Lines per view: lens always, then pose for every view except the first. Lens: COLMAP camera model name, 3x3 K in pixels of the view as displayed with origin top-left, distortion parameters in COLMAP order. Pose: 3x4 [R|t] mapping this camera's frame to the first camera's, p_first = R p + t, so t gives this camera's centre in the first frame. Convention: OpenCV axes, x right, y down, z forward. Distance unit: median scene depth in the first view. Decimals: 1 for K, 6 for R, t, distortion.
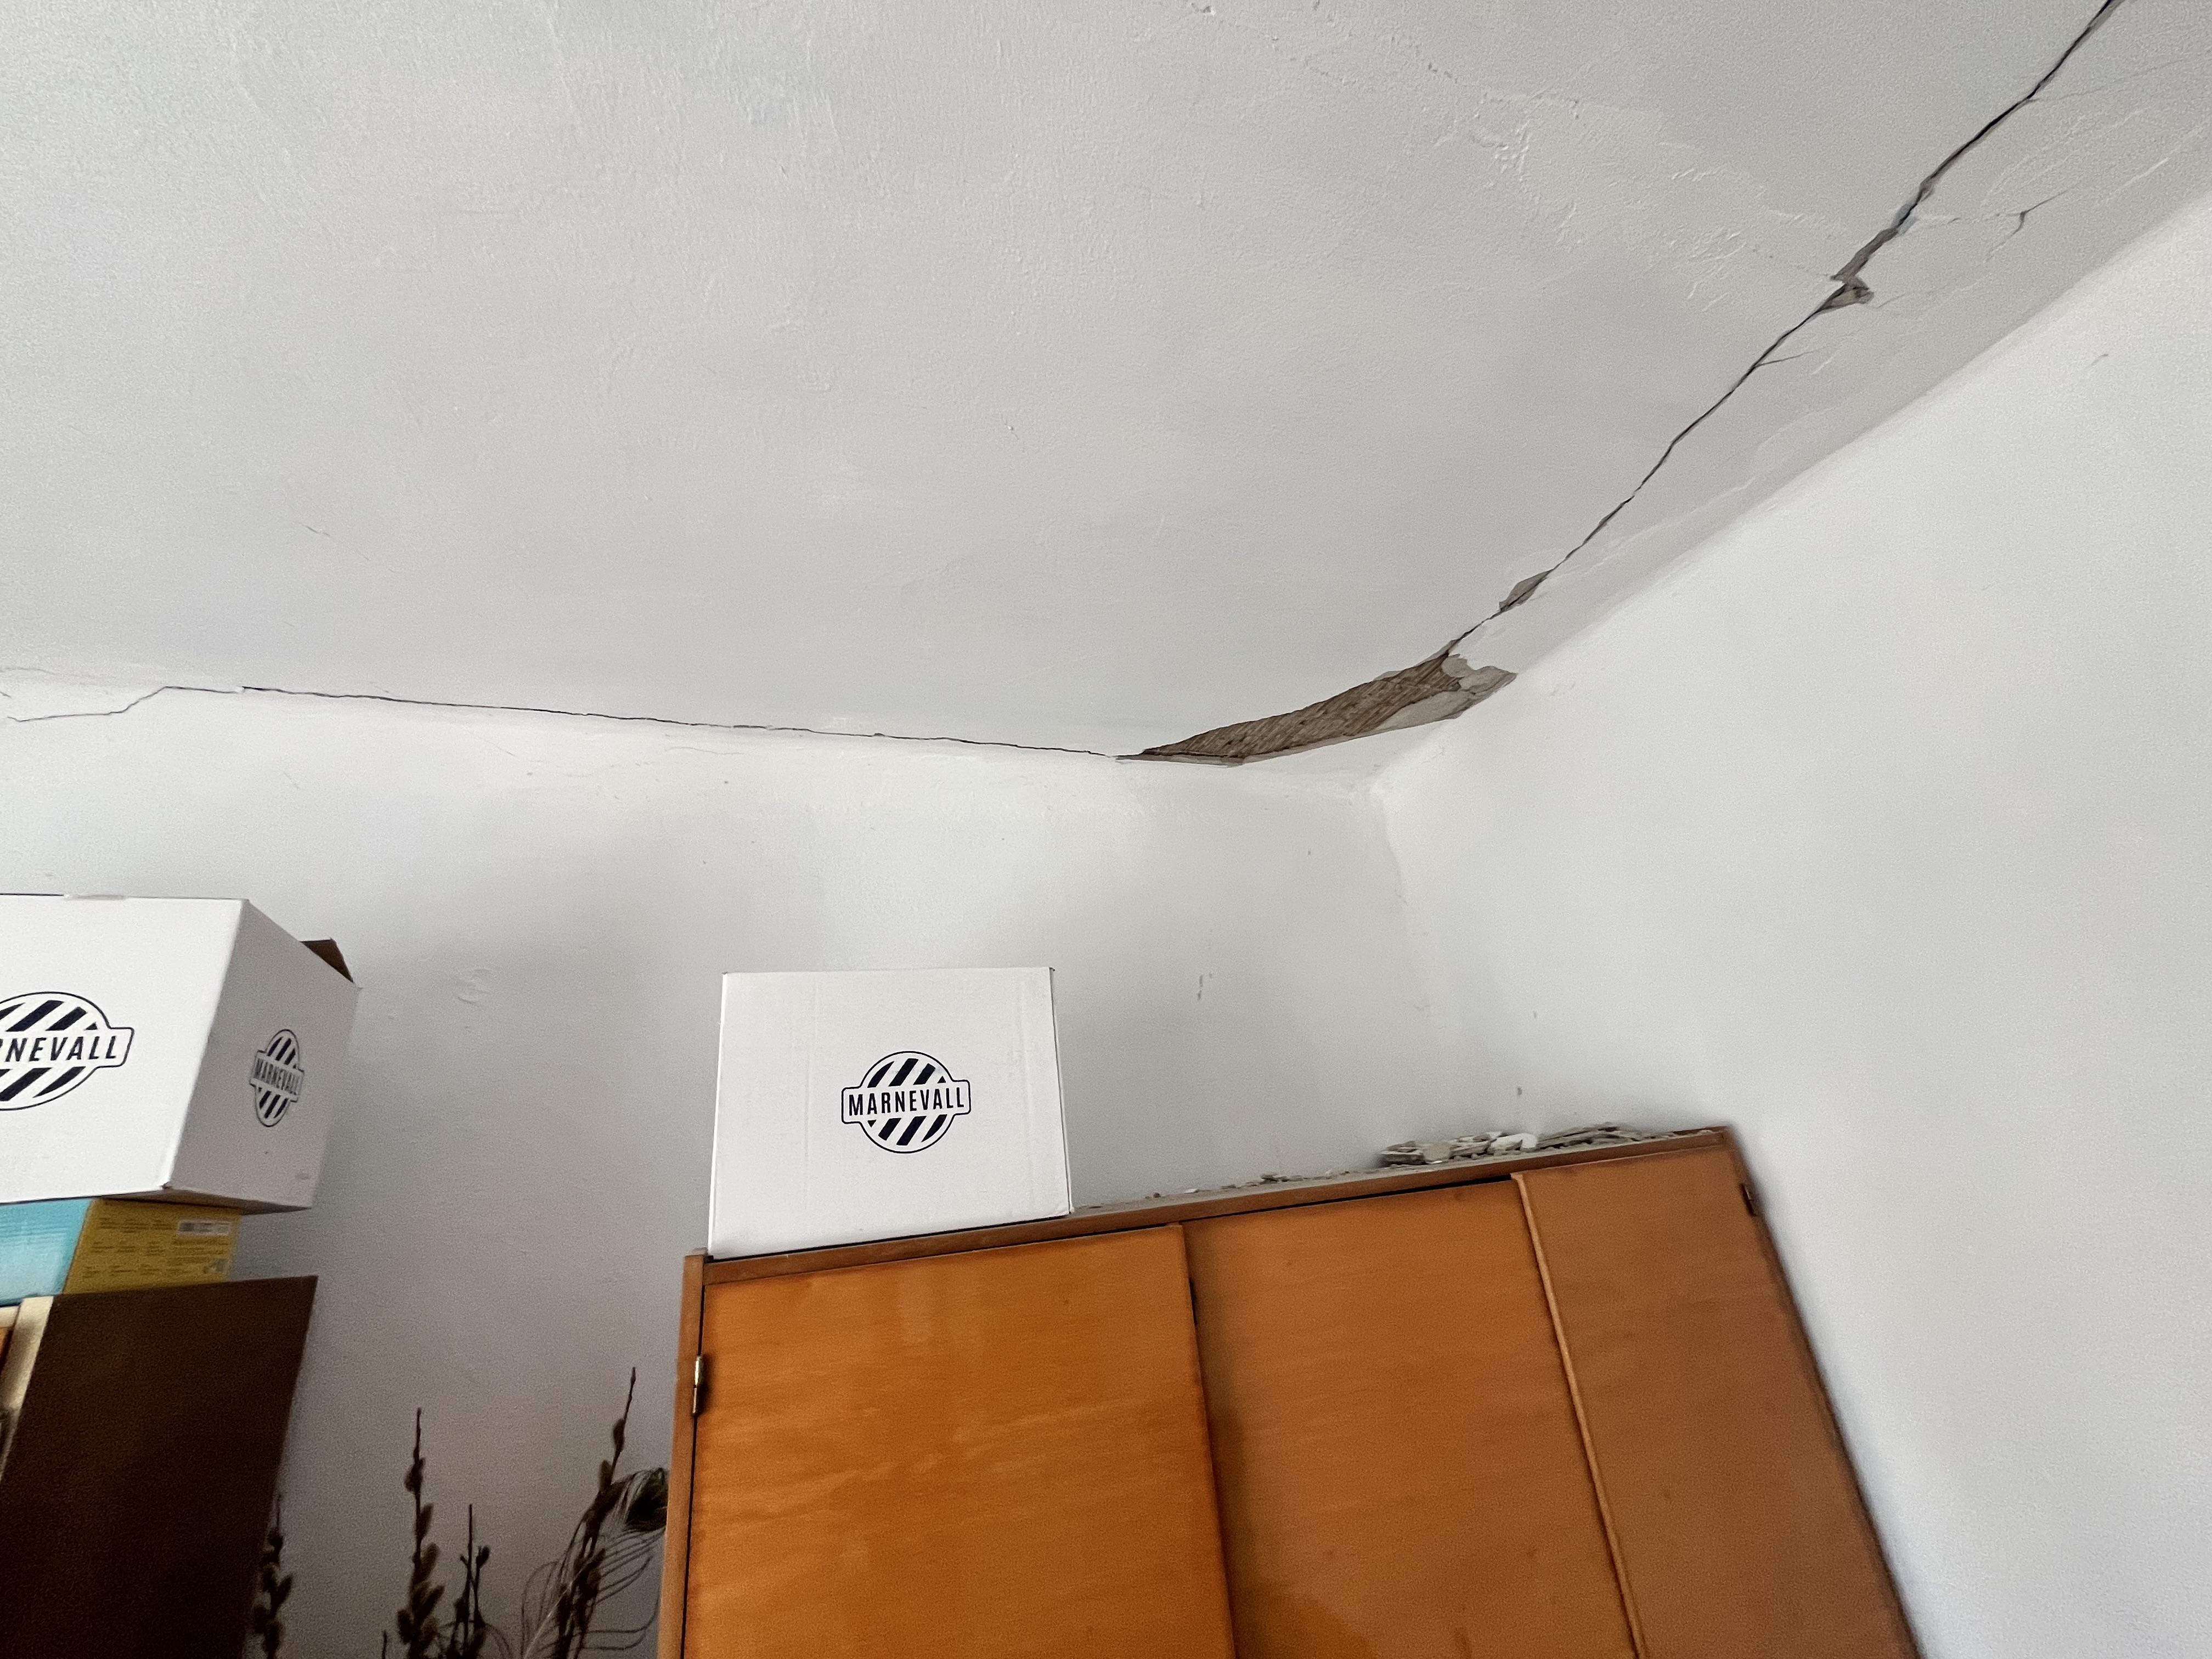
lens RADIAL K [[892.2, 0, 1105.7], [0, 892.2, 825.1], [0, 0, 1]] dist [-0.002582, 0.000215]
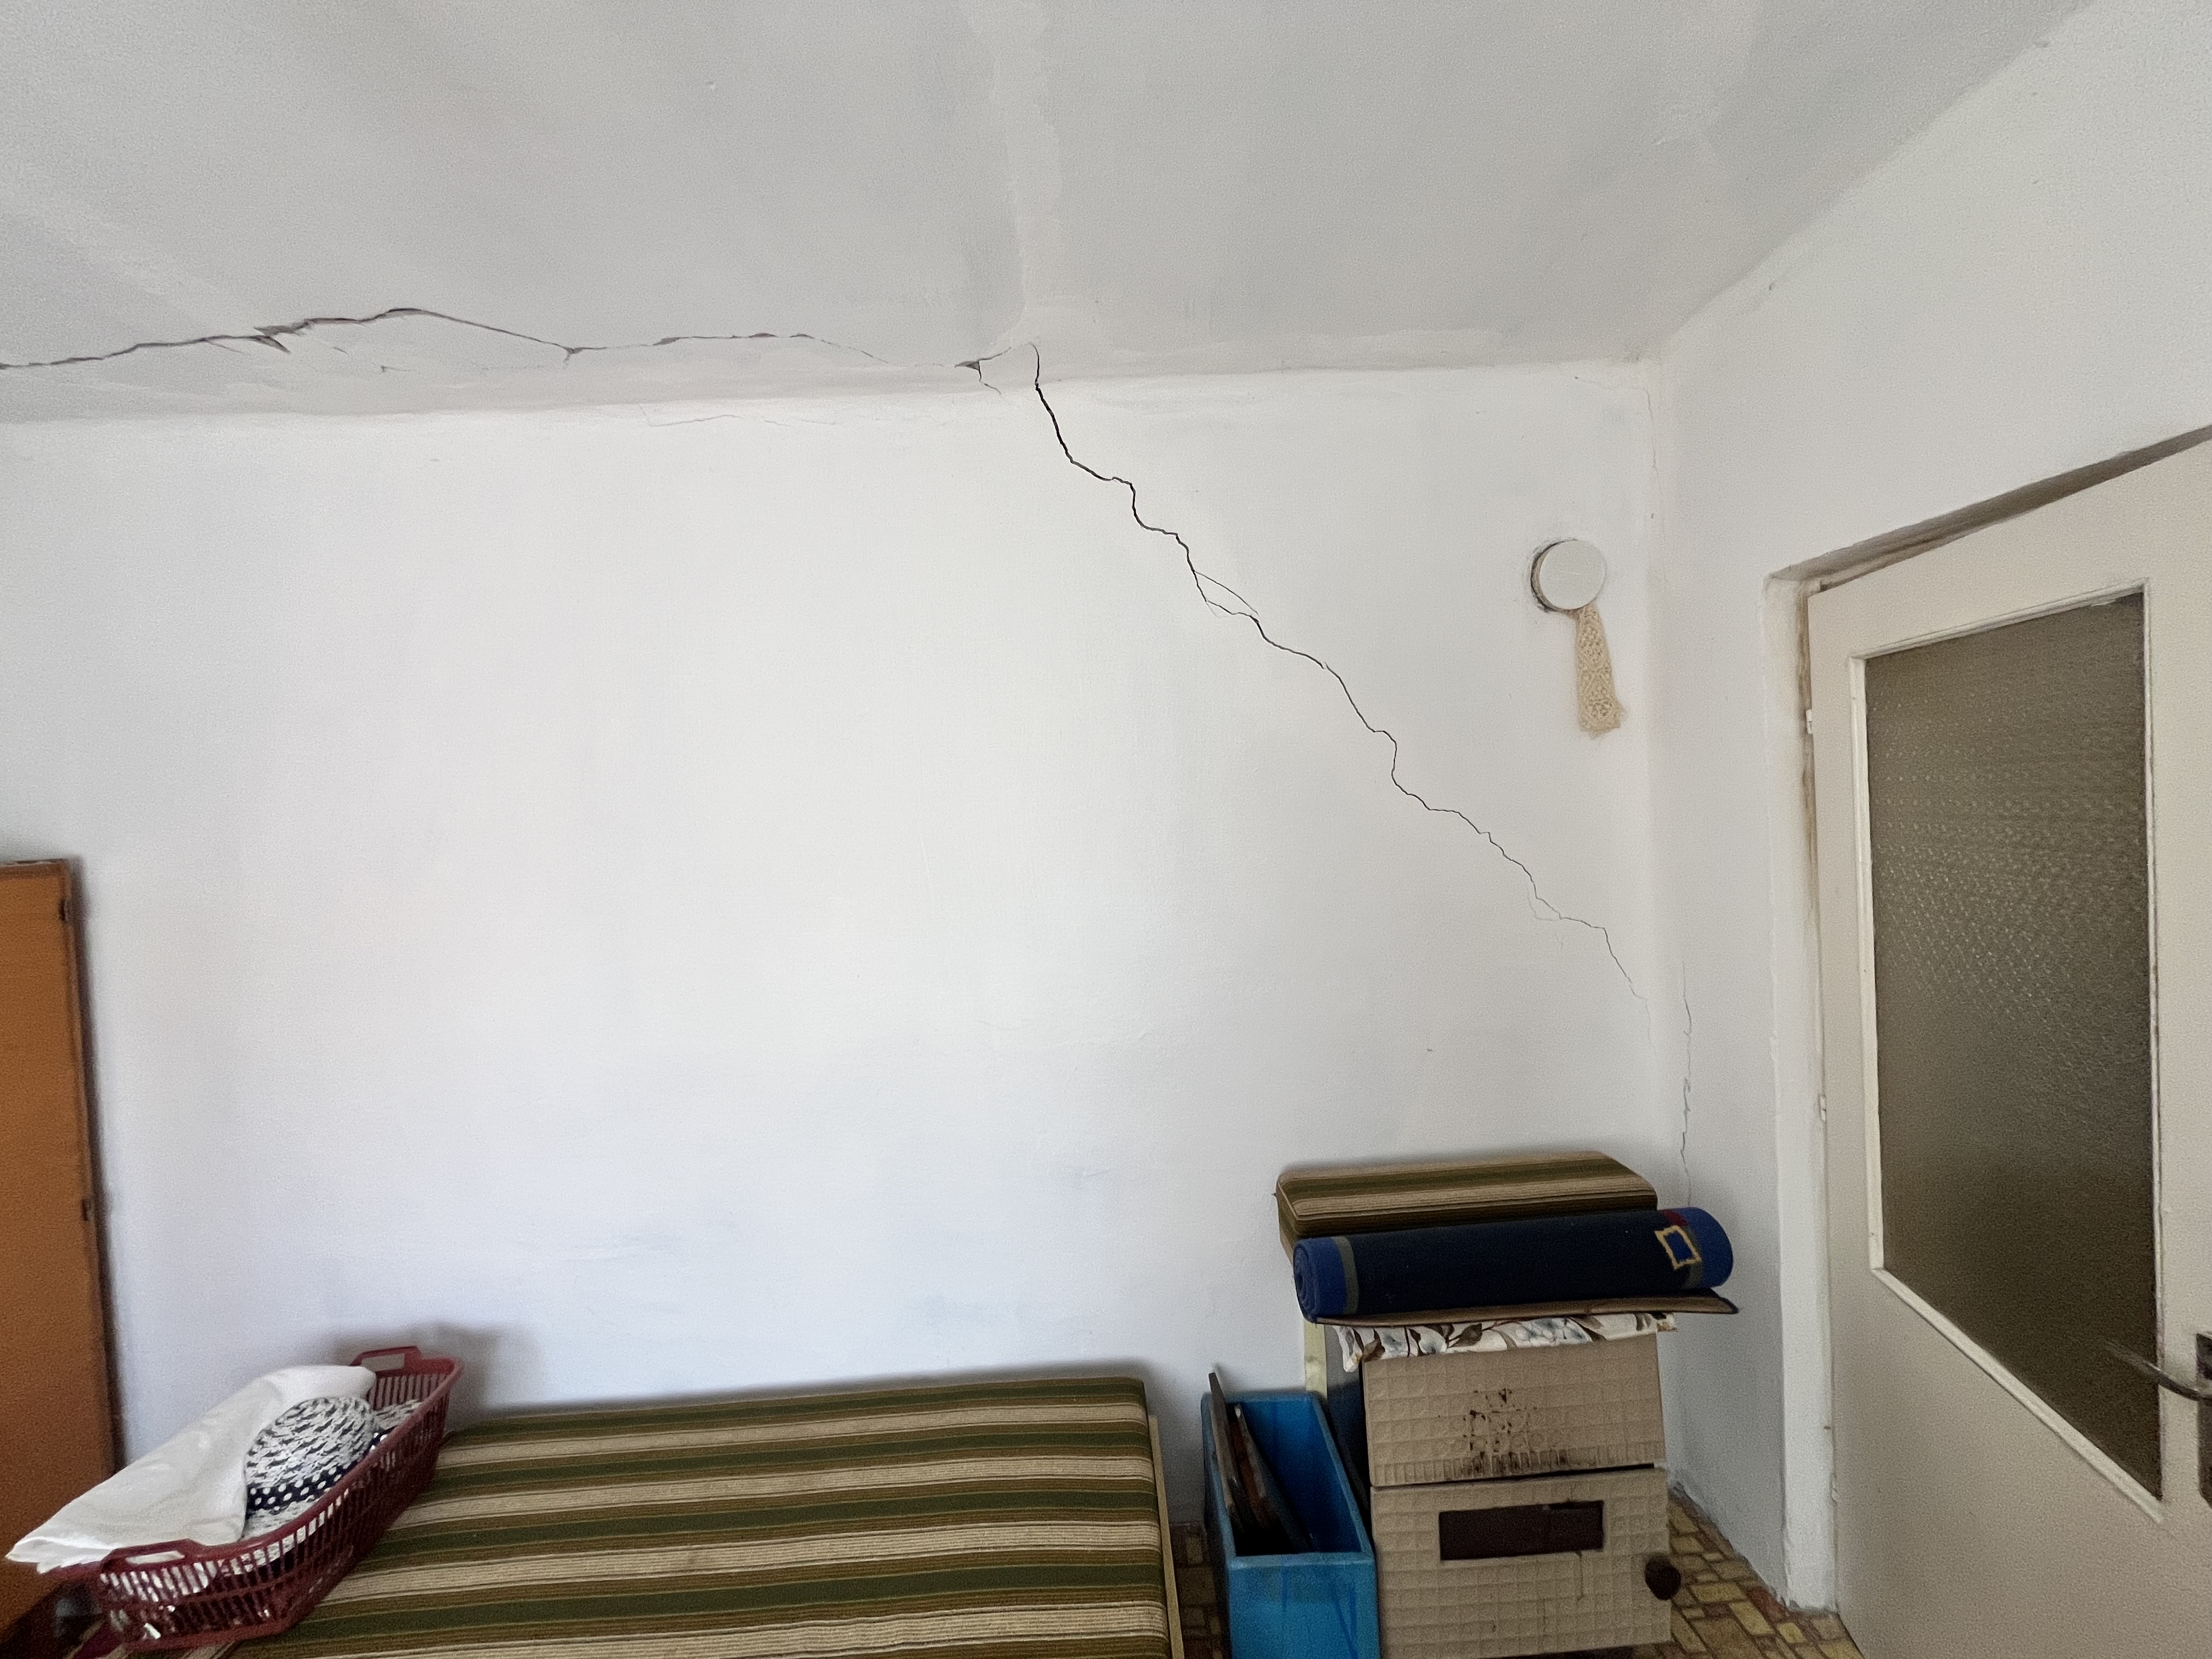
lens RADIAL K [[892.2, 0, 1105.7], [0, 892.2, 825.1], [0, 0, 1]] dist [-0.002582, 0.000215]
pose [[0.330878, 0.072687, 0.940870, -0.033334], [-0.348314, 0.936034, 0.050179, -0.313190], [-0.877039, -0.344321, 0.335030, -0.777783]]
